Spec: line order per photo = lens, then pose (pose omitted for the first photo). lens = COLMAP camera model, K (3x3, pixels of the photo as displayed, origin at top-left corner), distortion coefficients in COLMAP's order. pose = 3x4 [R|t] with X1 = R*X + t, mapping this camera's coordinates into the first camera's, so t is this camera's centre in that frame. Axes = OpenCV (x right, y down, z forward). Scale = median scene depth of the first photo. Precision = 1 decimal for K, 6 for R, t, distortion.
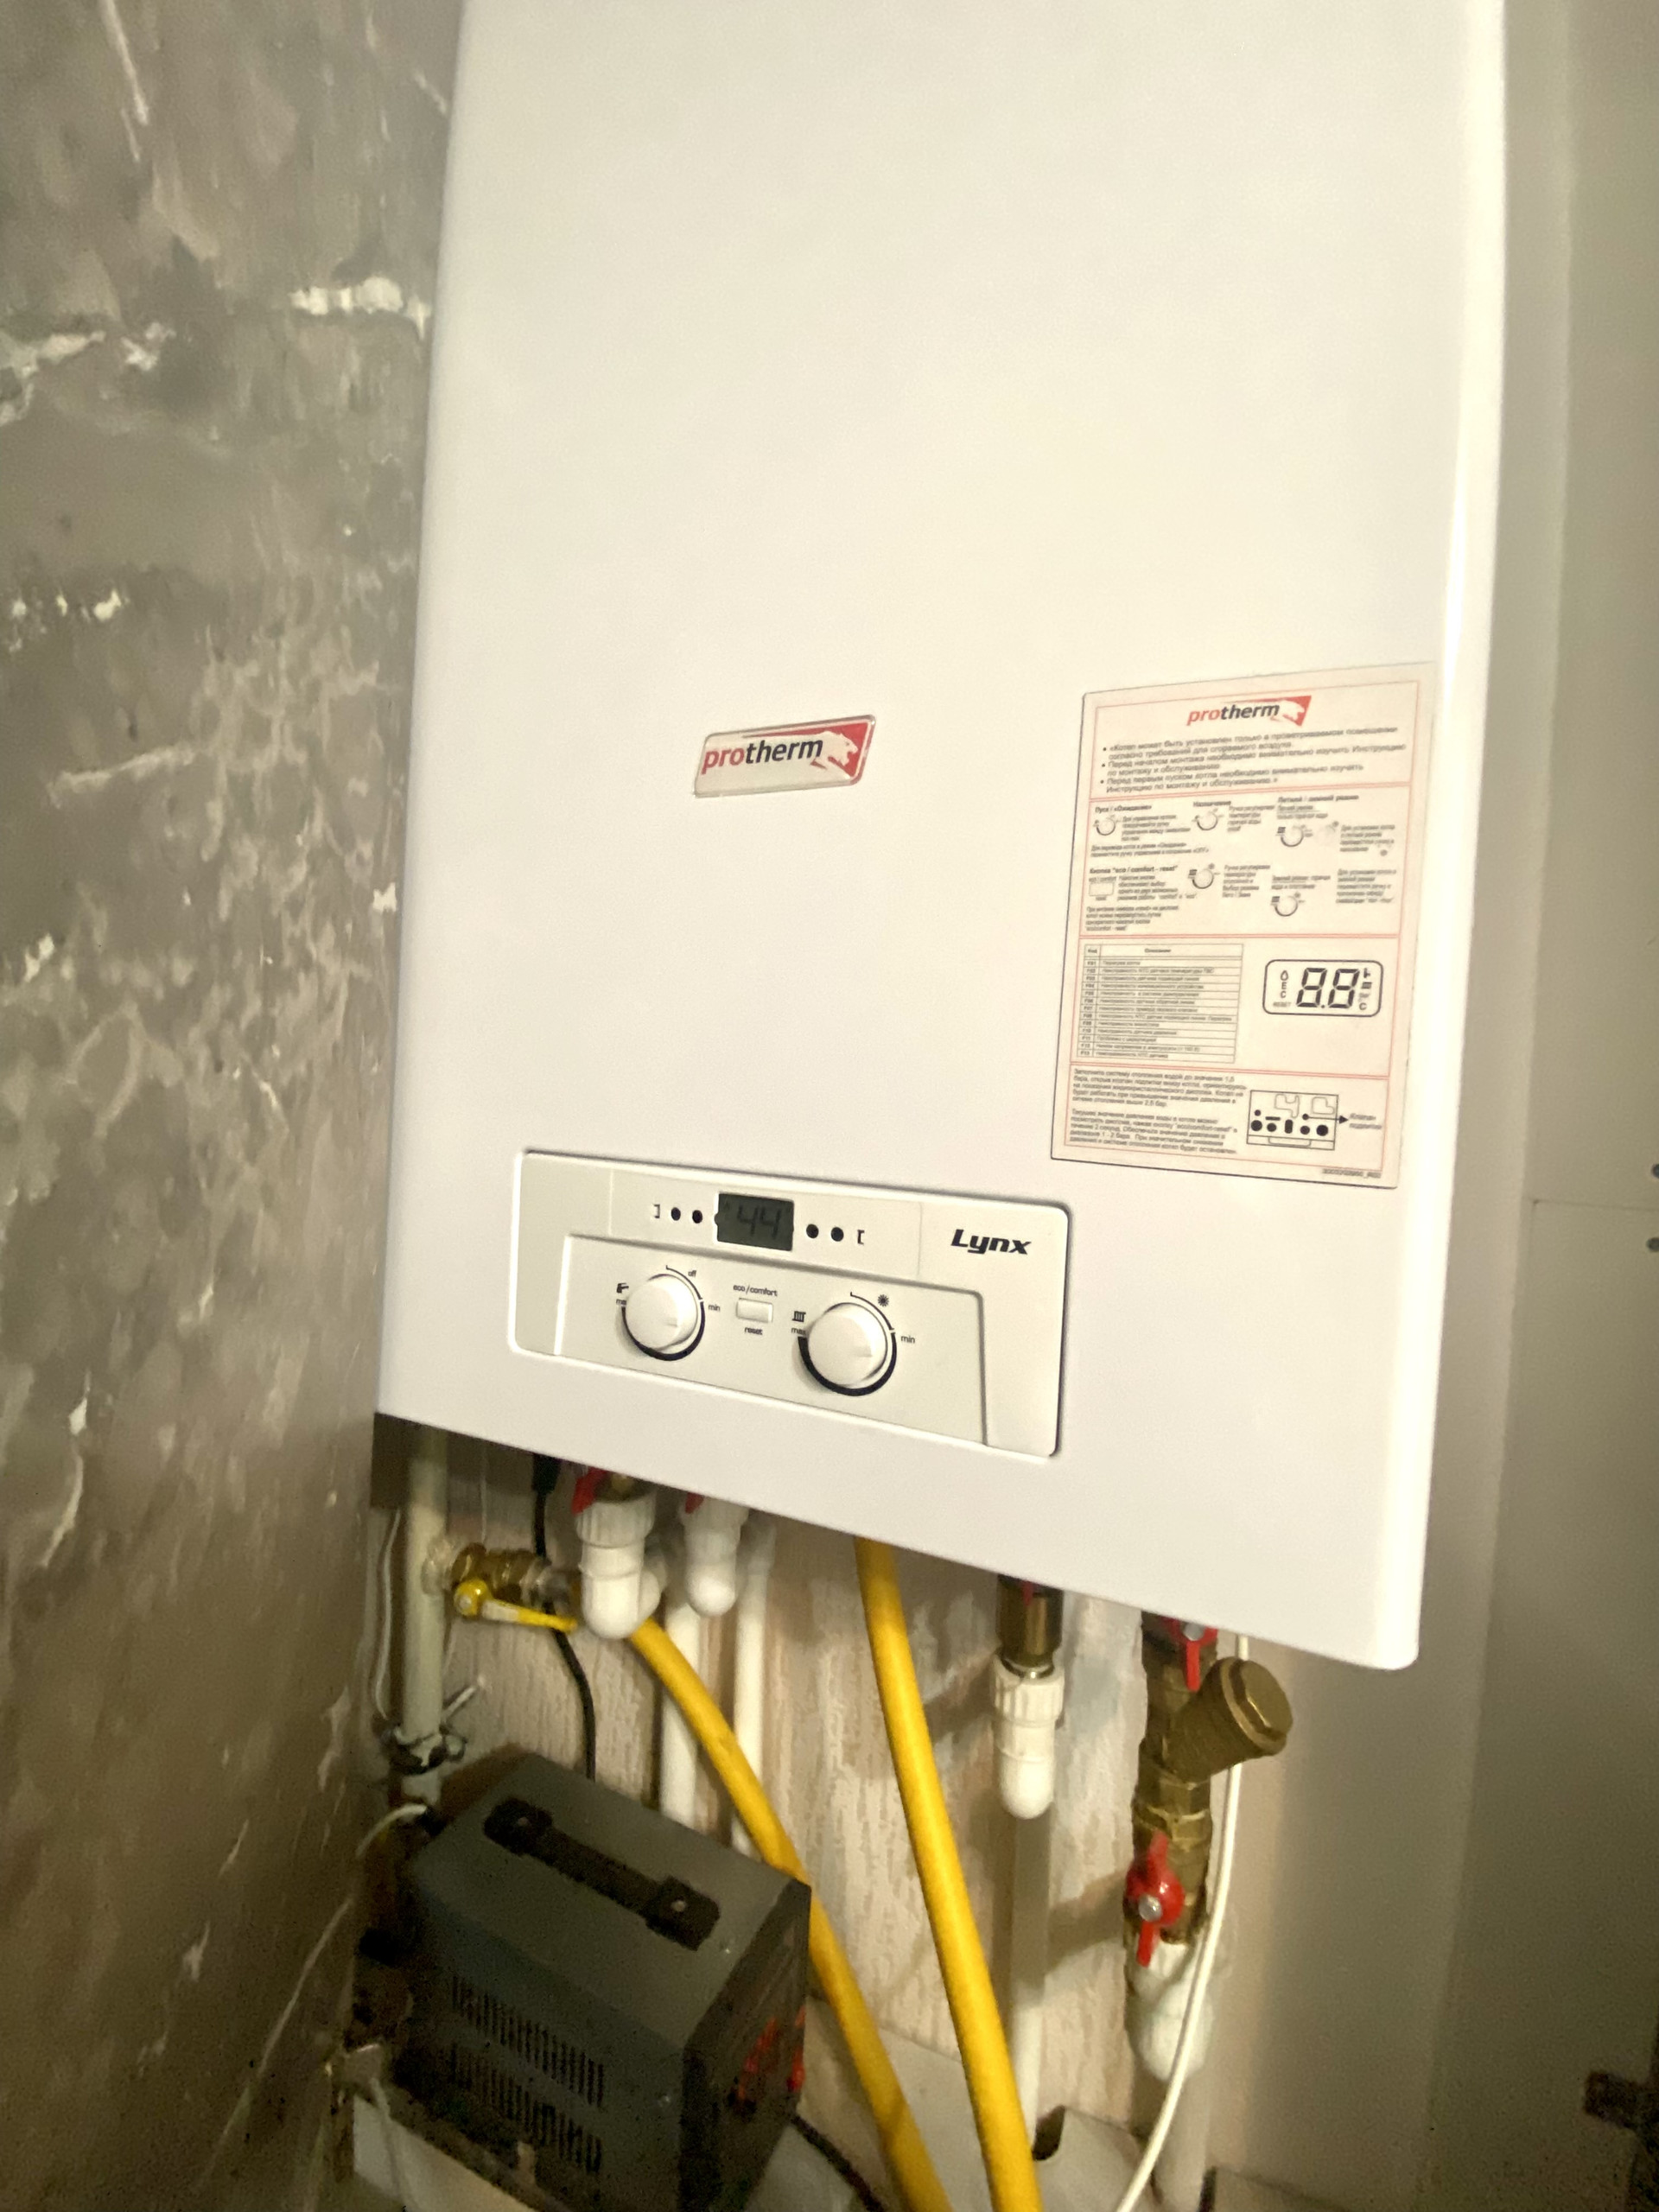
lens RADIAL K [[900.1, 0, 829.5], [0, 900.1, 1106.0], [0, 0, 1]] dist [0.019961, -0.018242]
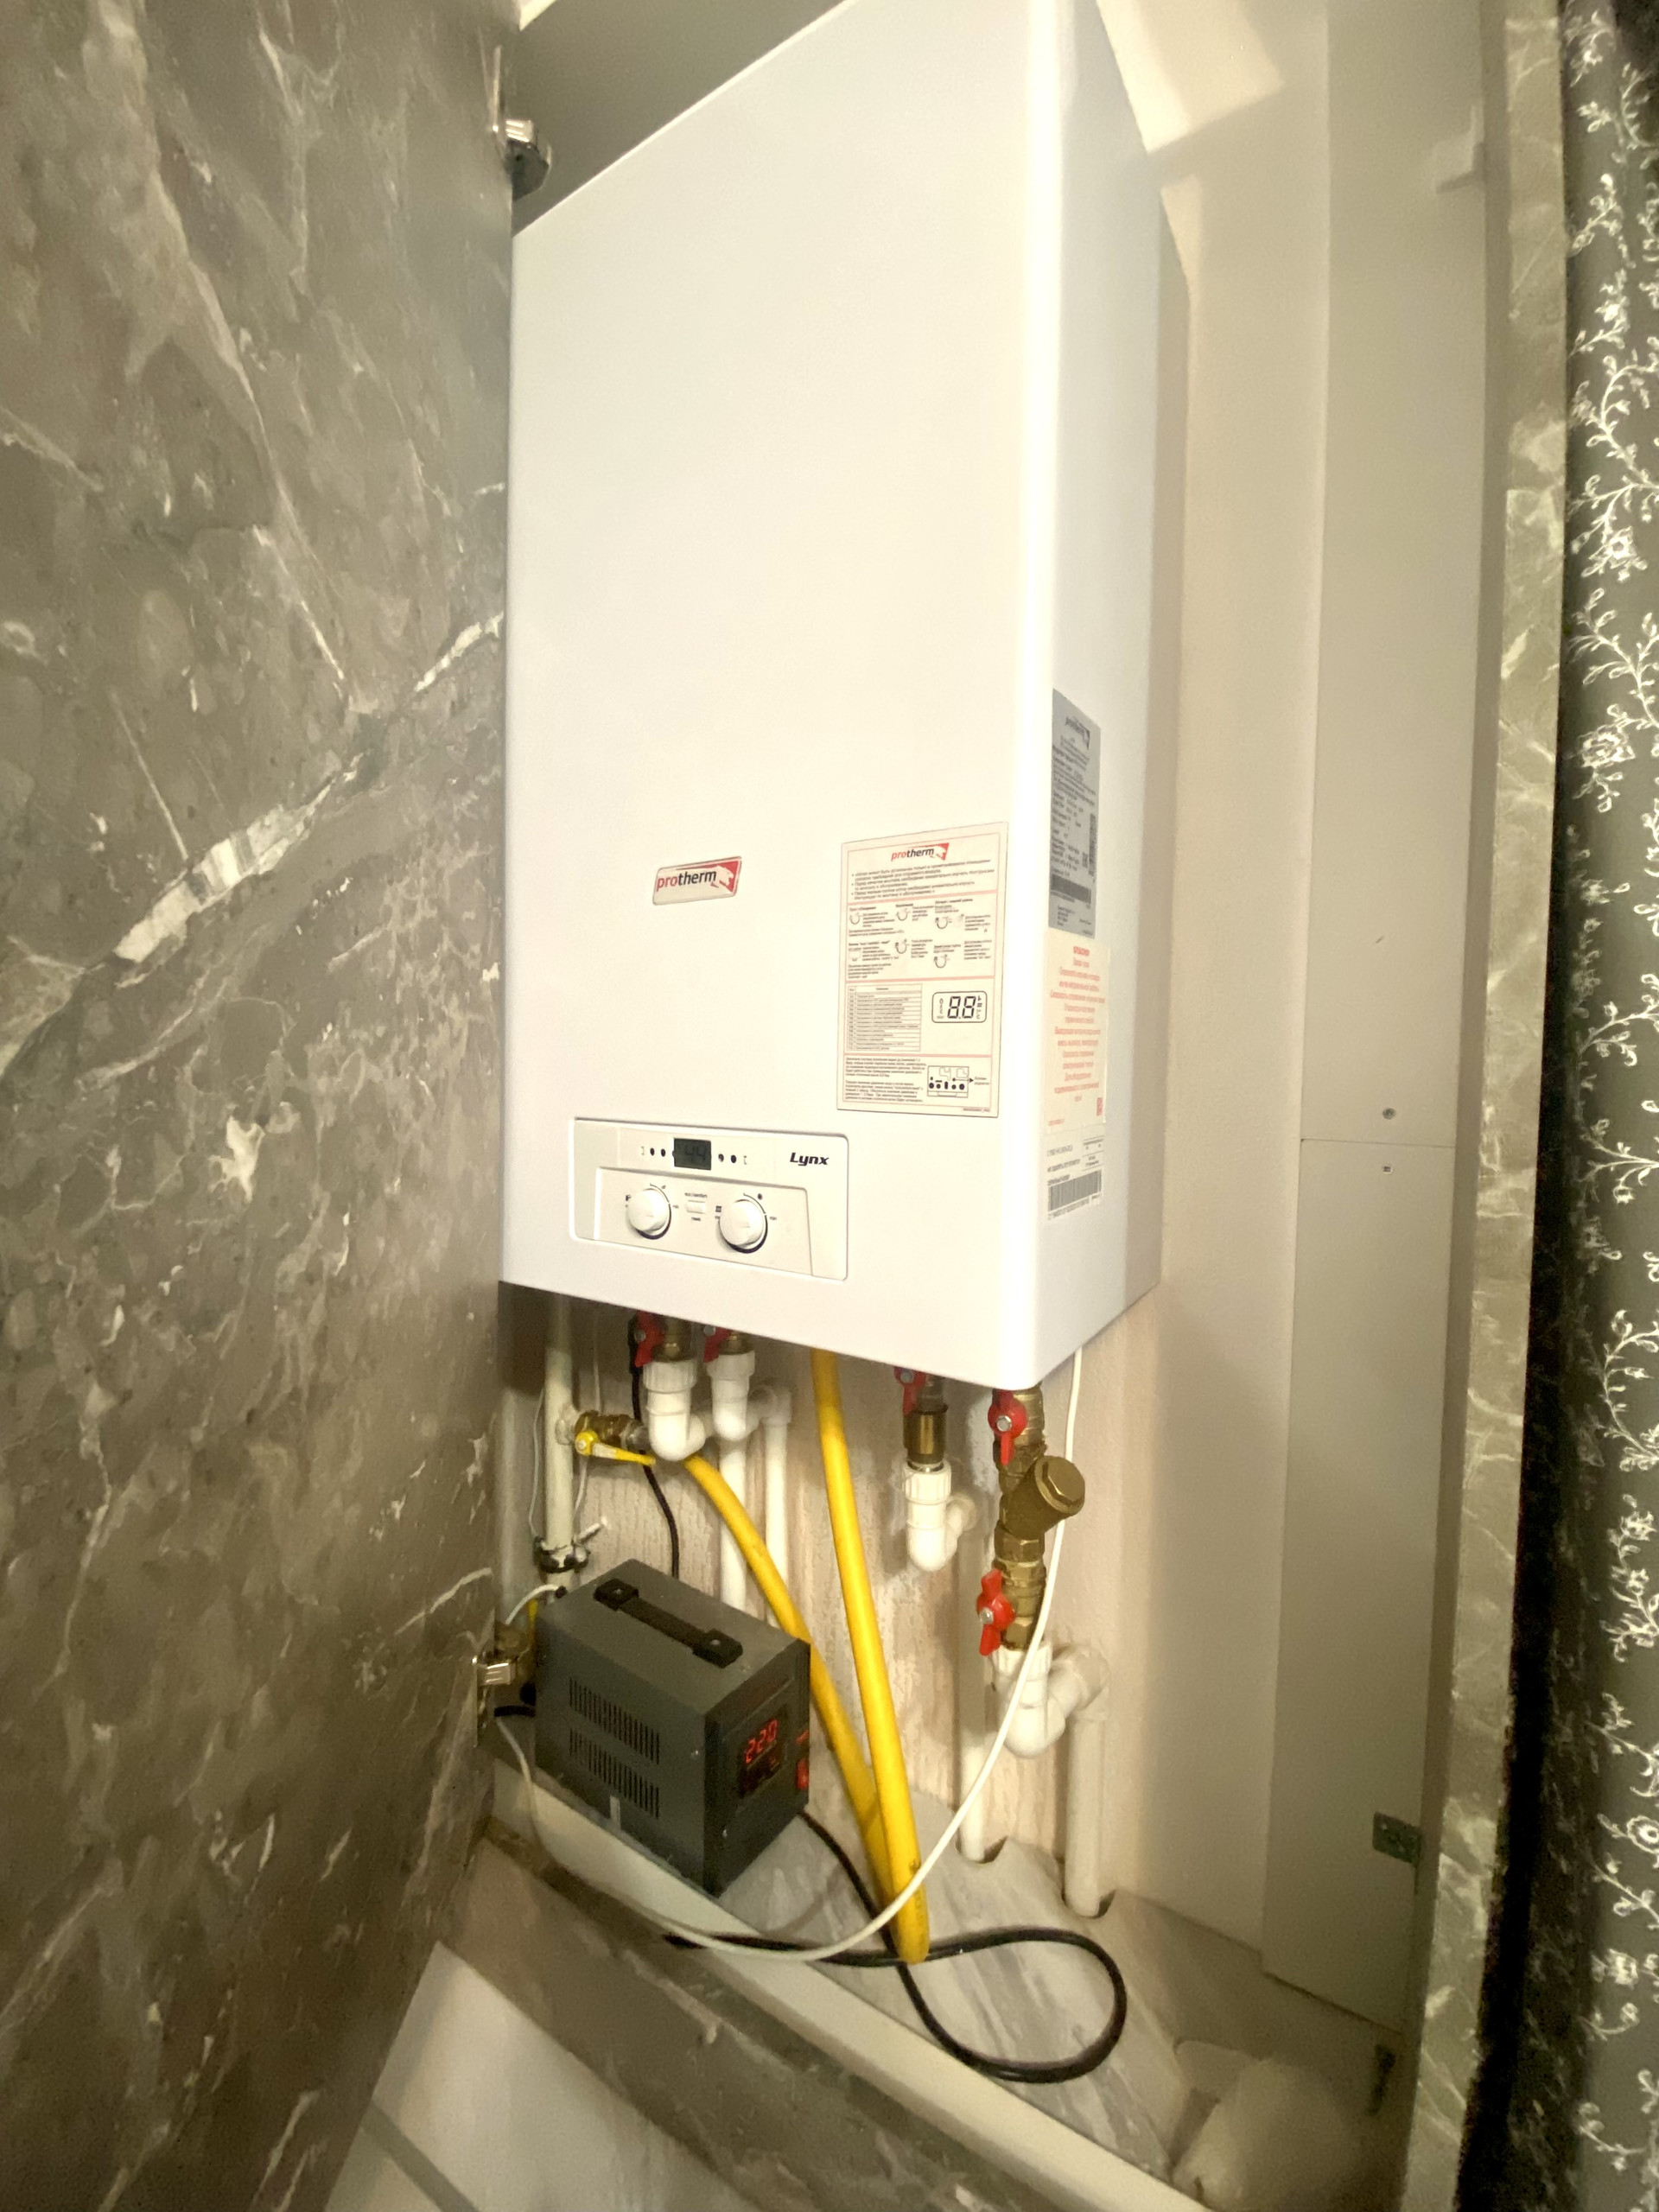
lens RADIAL K [[889.7, 0, 829.5], [0, 889.7, 1106.0], [0, 0, 1]] dist [0.048455, -0.034582]
pose [[0.984521, -0.030896, -0.172521, 0.541115], [0.032256, 0.999467, 0.005082, 0.043332], [0.172272, -0.010568, 0.984993, -0.715842]]
